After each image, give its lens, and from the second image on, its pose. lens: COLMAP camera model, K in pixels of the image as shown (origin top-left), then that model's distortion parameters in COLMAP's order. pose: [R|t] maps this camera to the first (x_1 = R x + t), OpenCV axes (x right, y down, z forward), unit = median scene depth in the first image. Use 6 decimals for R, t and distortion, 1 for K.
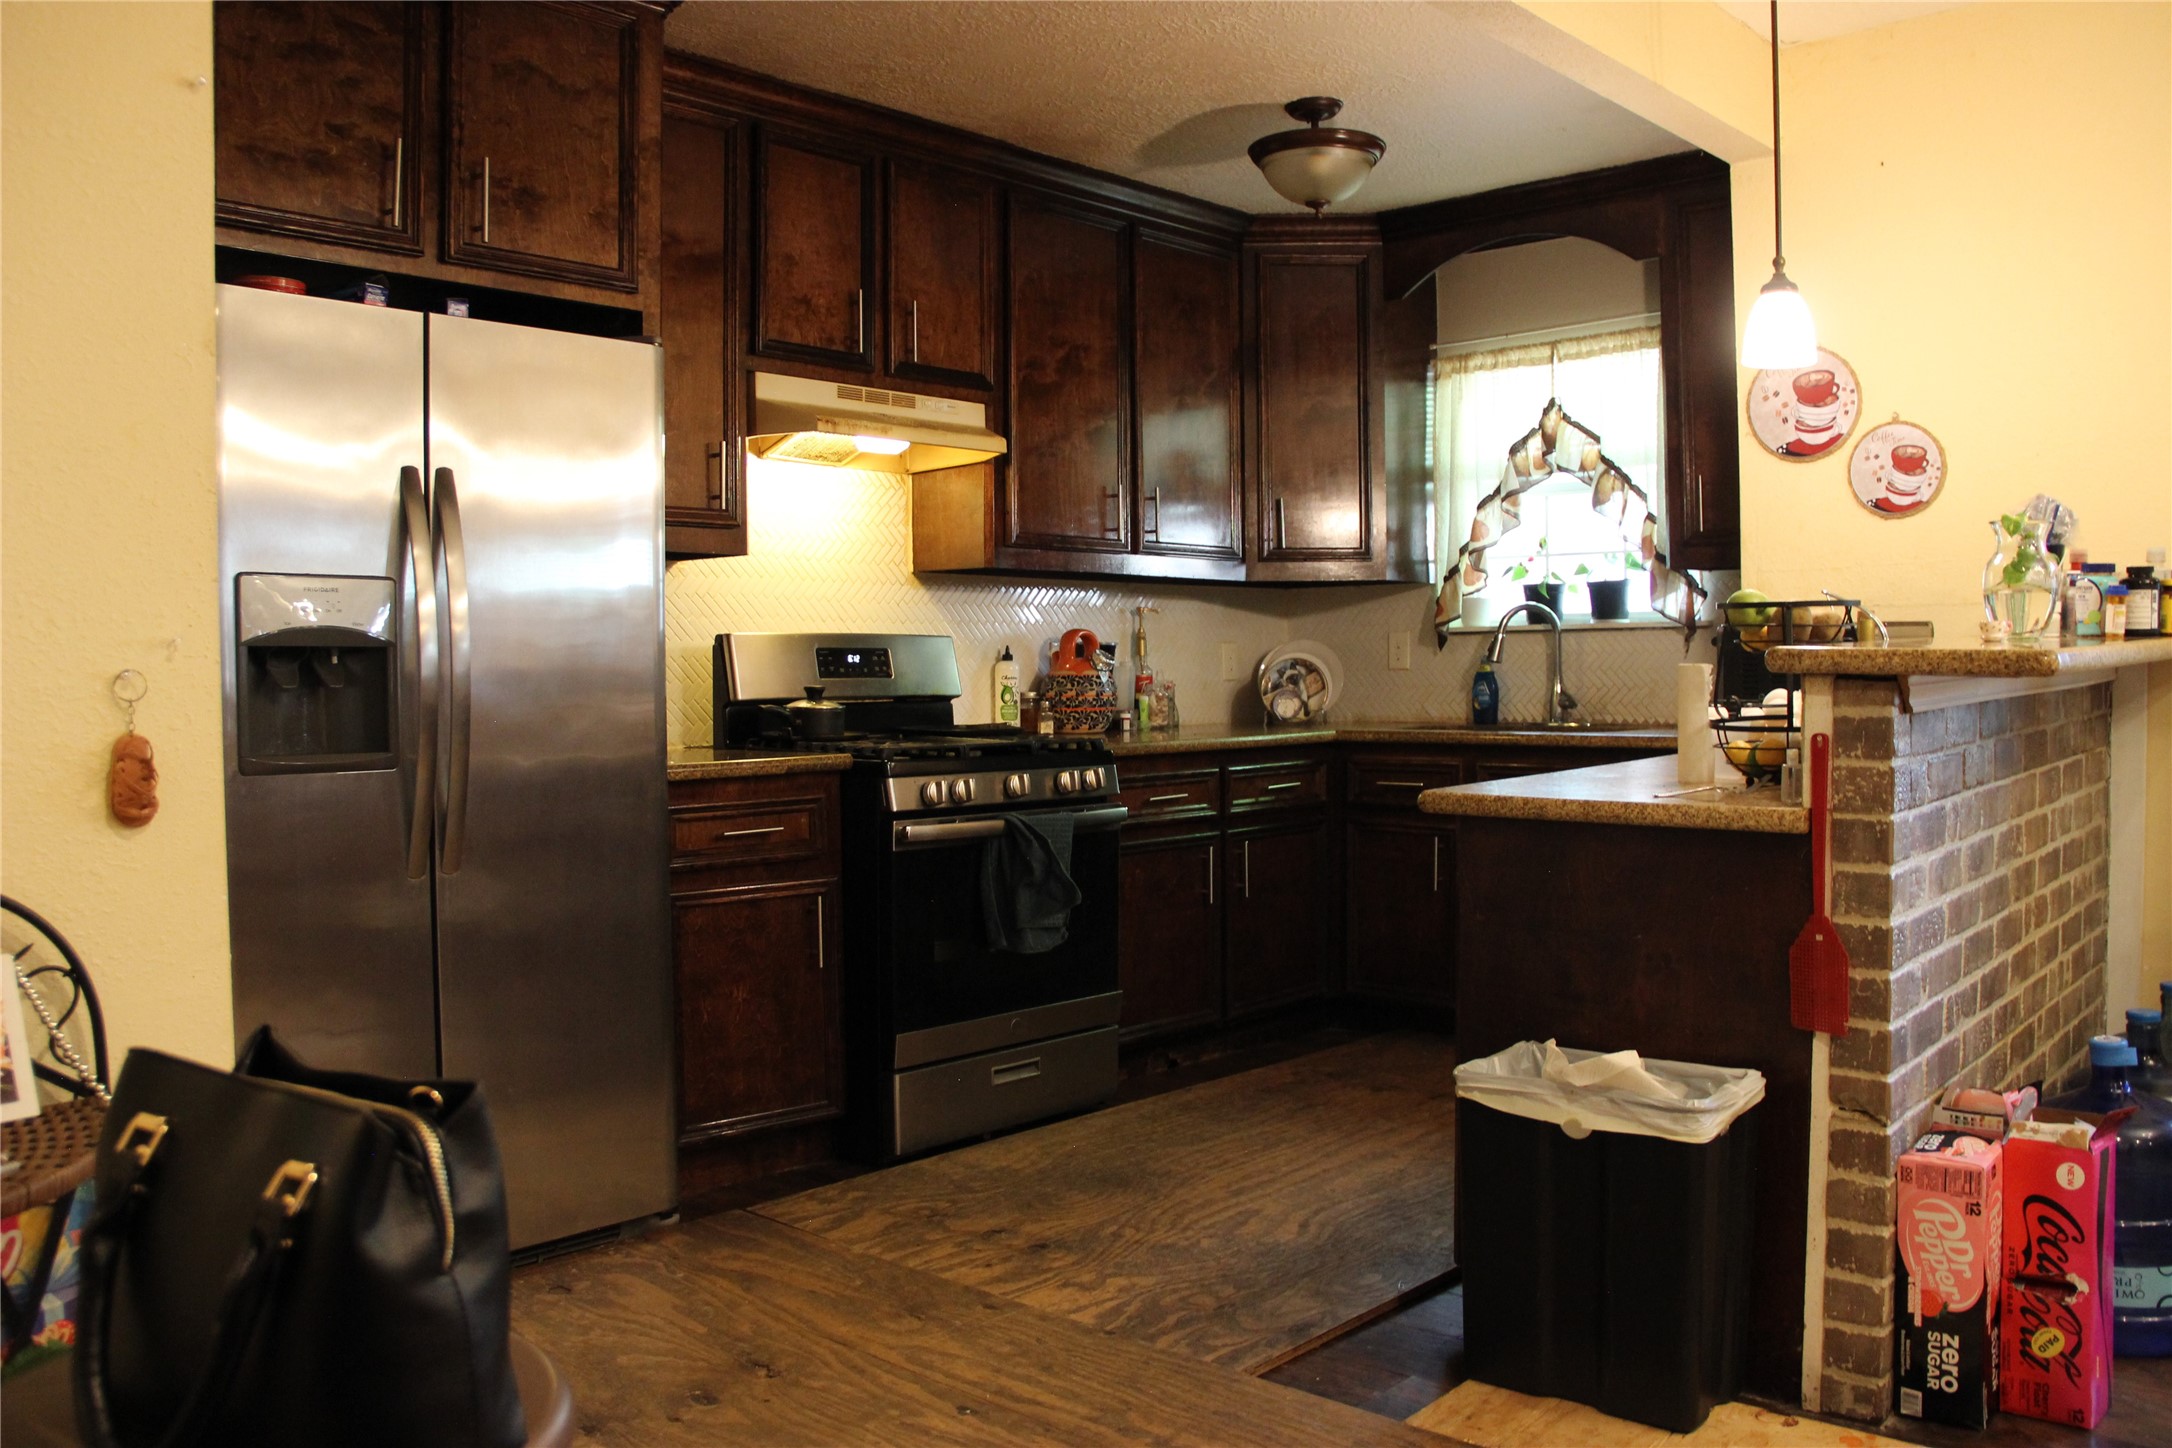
lens RADIAL K [[1824.4, 0, 1090.6], [0, 1824.4, 719.3], [0, 0, 1]] dist [-0.152864, 0.135095]
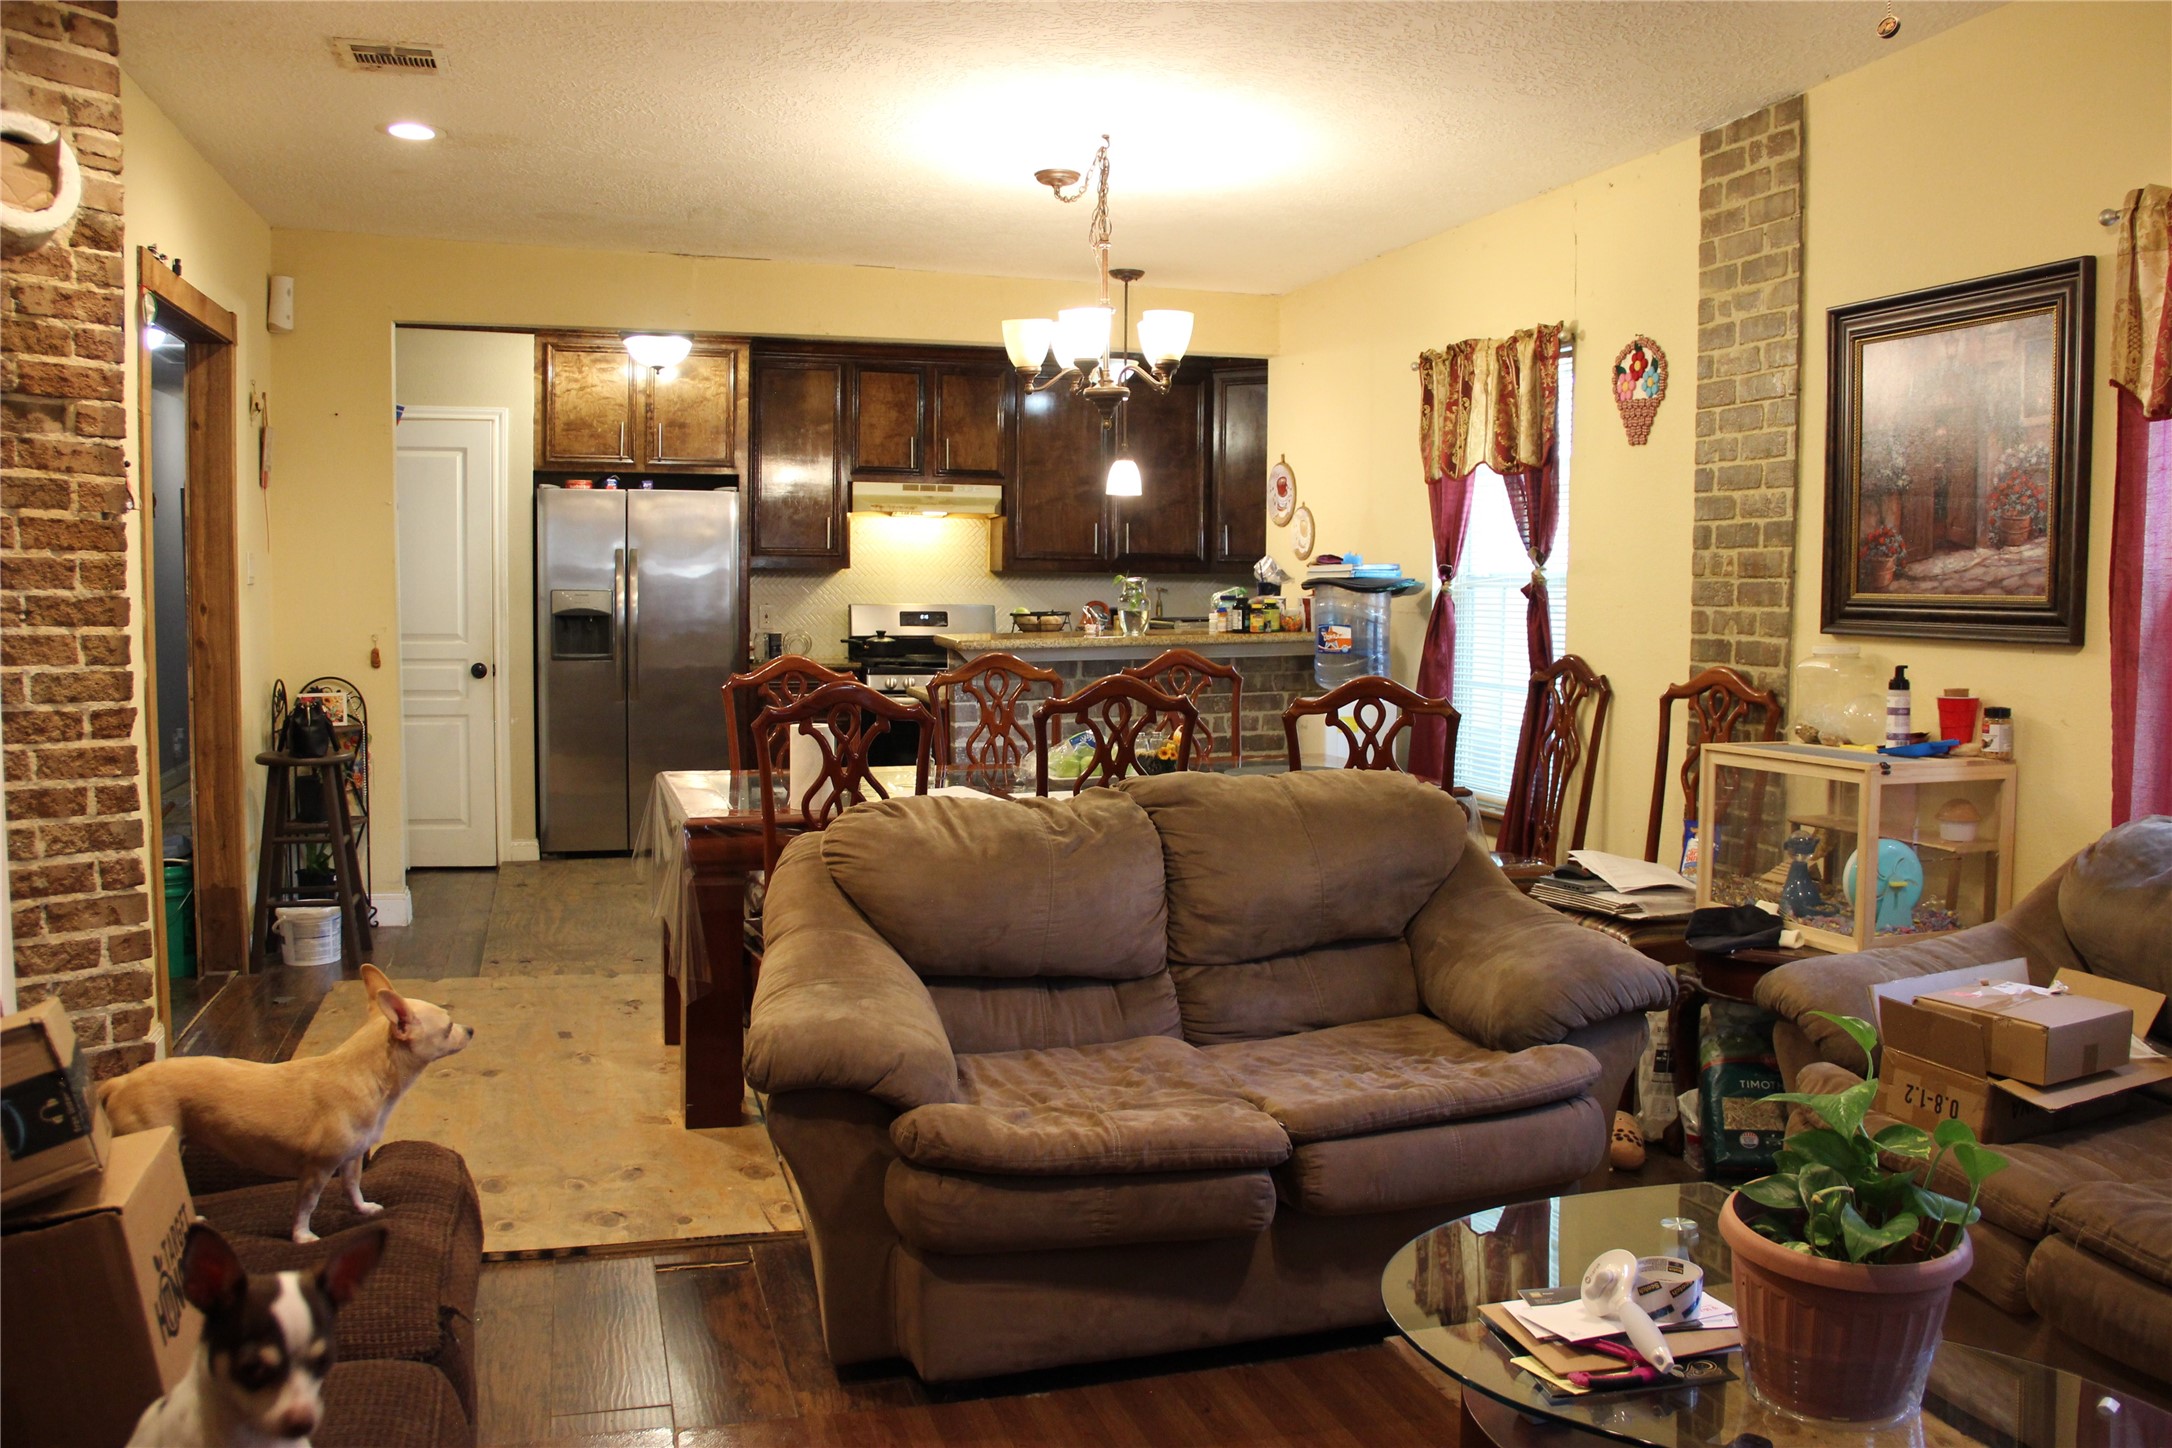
lens RADIAL K [[1824.4, 0, 1090.6], [0, 1824.4, 719.3], [0, 0, 1]] dist [-0.152864, 0.135095]
pose [[0.862520, 0.057231, -0.502777, 0.972647], [-0.034537, 0.997925, 0.054345, -0.035290], [0.504844, -0.029509, 0.862706, -0.592318]]
